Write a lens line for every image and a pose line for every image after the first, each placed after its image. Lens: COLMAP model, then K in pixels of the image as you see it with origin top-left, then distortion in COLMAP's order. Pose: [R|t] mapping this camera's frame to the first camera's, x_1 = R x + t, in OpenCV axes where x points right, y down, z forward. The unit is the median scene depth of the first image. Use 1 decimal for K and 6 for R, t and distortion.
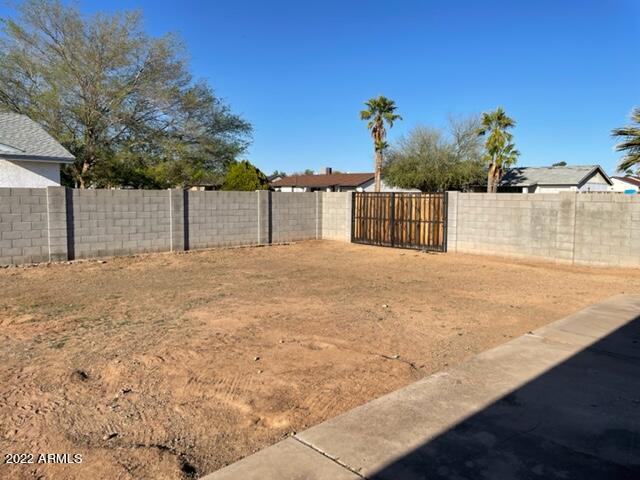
lens RADIAL K [[484.5, 0, 328.8], [0, 484.5, 239.3], [0, 0, 1]] dist [0.085270, -0.102346]
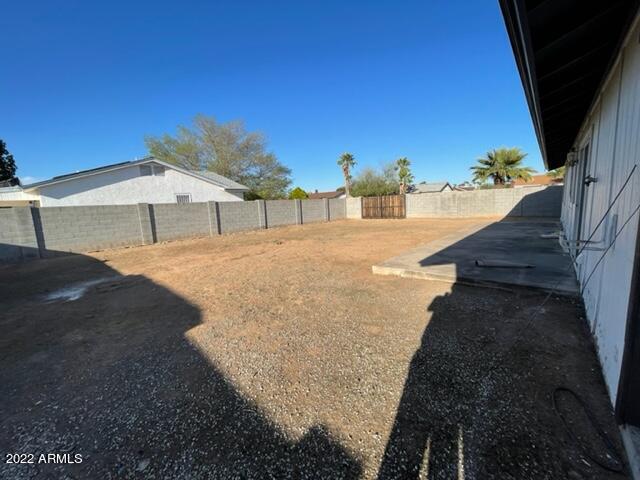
lens RADIAL K [[261.0, 0, 322.6], [0, 261.0, 239.9], [0, 0, 1]] dist [0.007329, -0.000537]
pose [[0.995081, -0.067279, 0.072712, -0.258219], [0.064162, 0.996952, 0.044383, 0.043904], [-0.075476, -0.039499, 0.996365, -0.277705]]
